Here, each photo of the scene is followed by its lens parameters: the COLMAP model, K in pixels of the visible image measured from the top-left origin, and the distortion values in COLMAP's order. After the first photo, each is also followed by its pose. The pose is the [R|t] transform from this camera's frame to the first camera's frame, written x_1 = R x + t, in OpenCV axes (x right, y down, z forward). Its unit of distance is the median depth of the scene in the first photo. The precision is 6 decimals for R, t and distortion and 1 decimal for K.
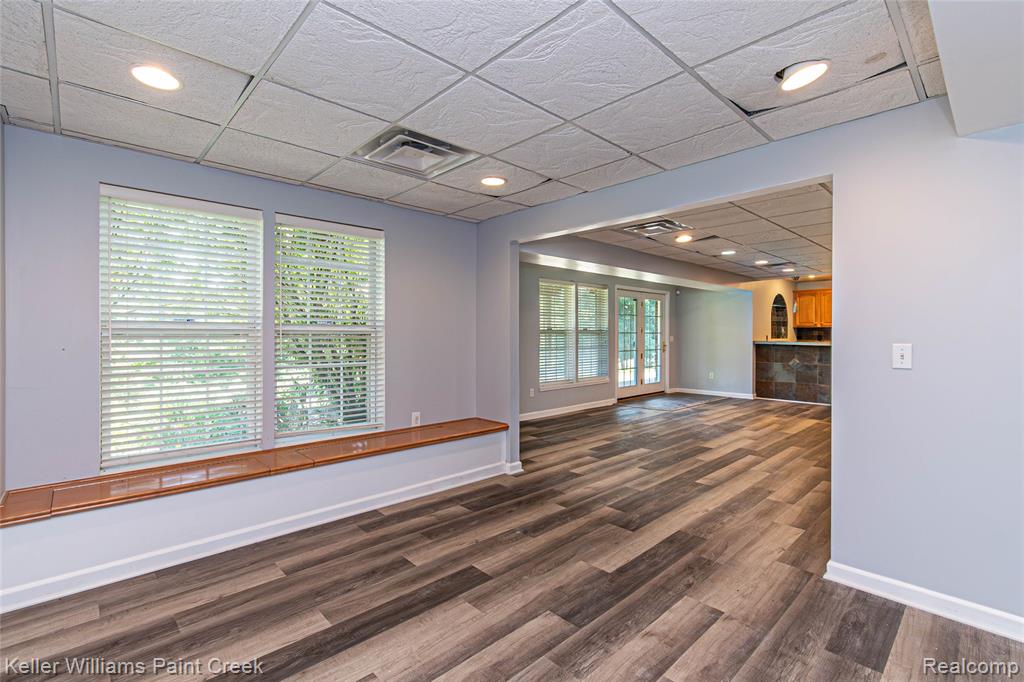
lens RADIAL K [[459.6, 0, 512.0], [0, 459.6, 341.0], [0, 0, 1]] dist [-0.000730, -0.000049]
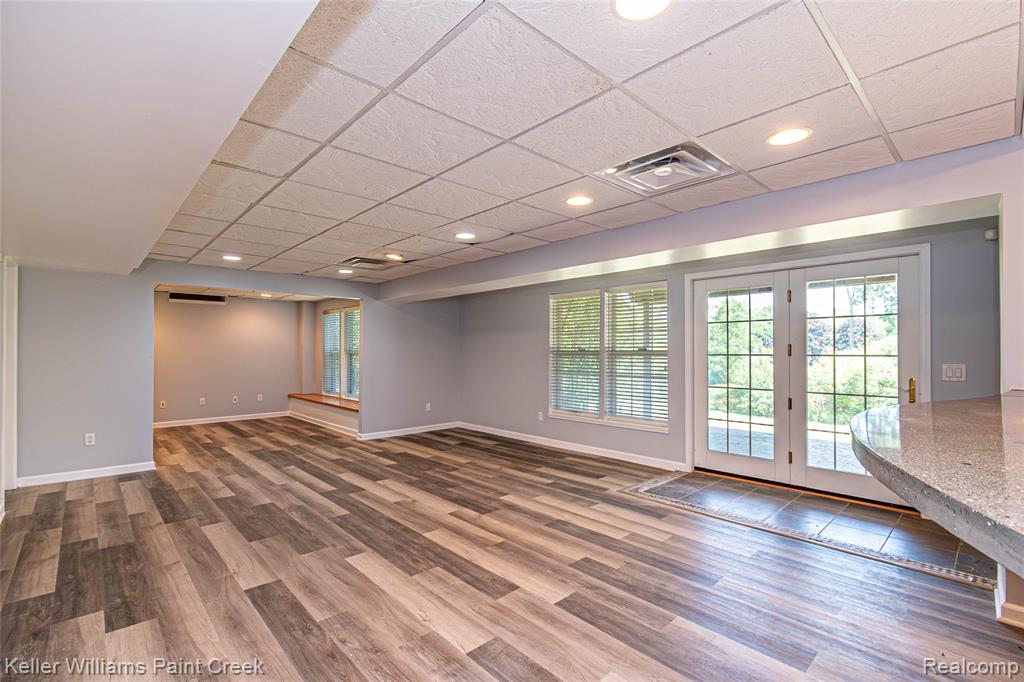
lens RADIAL K [[459.9, 0, 512.0], [0, 459.9, 341.0], [0, 0, 1]] dist [0.000733, 0.000025]
pose [[-0.010461, -0.023033, -0.999680, 0.976336], [-0.011175, 0.999675, -0.022916, -0.021960], [0.999883, 0.010932, -0.010715, 0.918539]]
